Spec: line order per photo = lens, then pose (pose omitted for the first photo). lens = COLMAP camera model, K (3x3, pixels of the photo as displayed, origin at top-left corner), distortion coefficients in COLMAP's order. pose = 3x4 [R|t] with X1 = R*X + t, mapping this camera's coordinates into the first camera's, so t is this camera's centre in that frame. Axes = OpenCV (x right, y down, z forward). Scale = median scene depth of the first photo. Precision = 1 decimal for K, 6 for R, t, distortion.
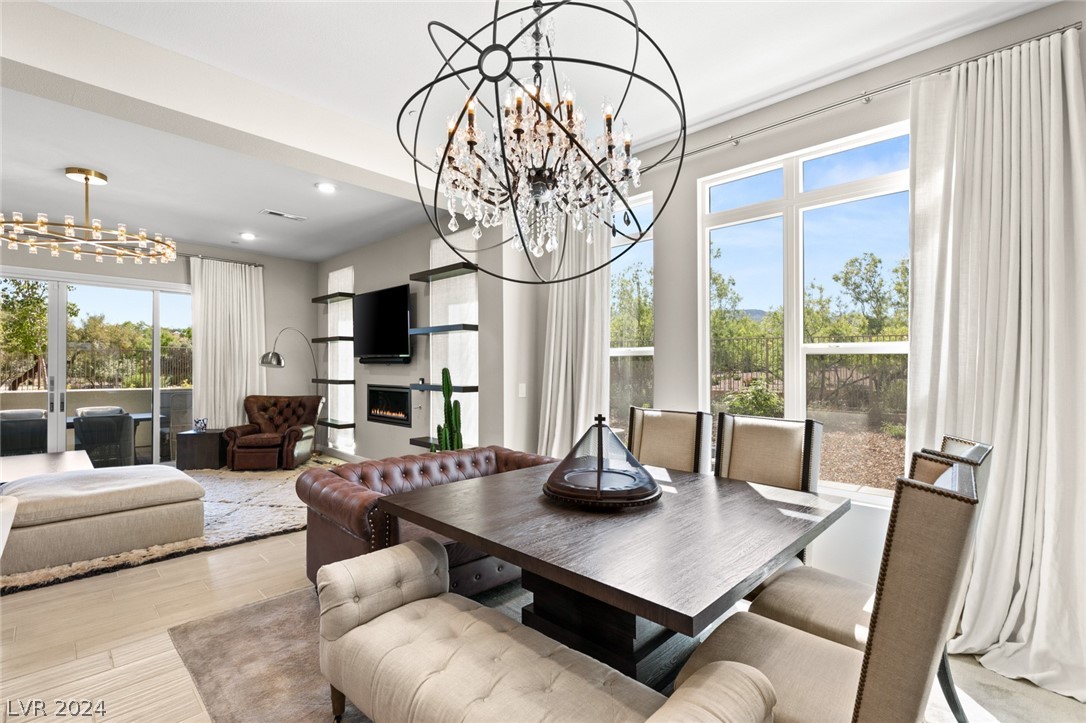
lens RADIAL K [[496.8, 0, 545.9], [0, 496.8, 372.3], [0, 0, 1]] dist [0.000278, 0.002624]
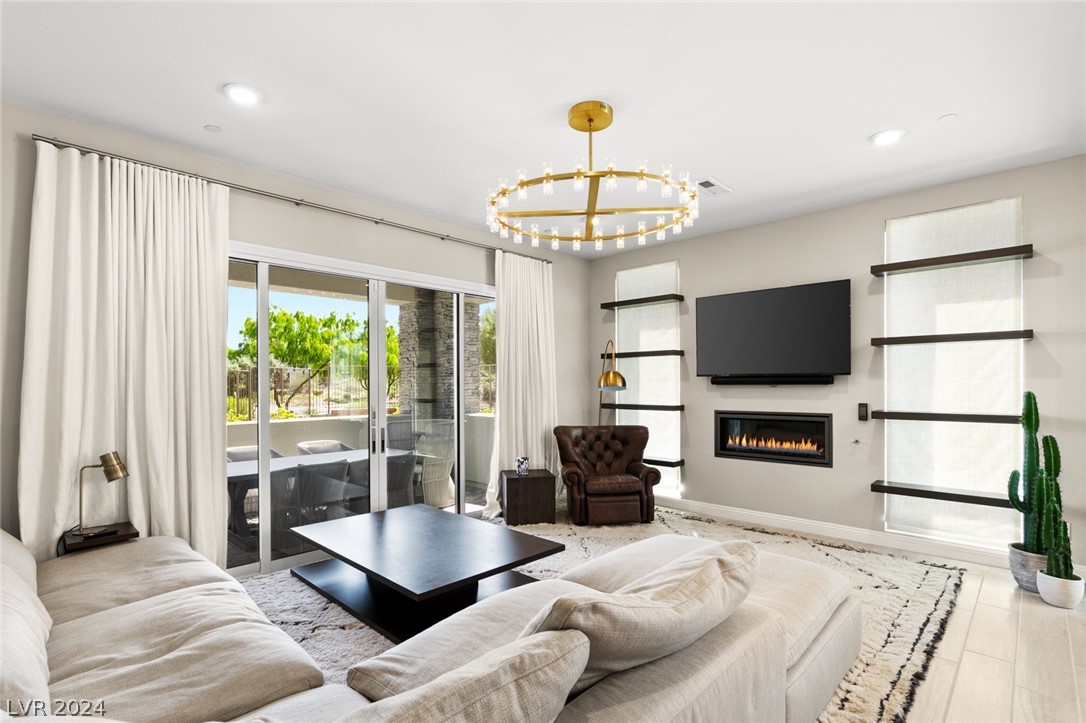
lens RADIAL K [[510.0, 0, 544.5], [0, 510.0, 379.3], [0, 0, 1]] dist [-0.011178, 0.004034]
pose [[0.999849, -0.010755, 0.013648, -0.913186], [0.010996, 0.999782, -0.017731, -0.019608], [-0.013454, 0.017878, 0.999750, 0.278651]]
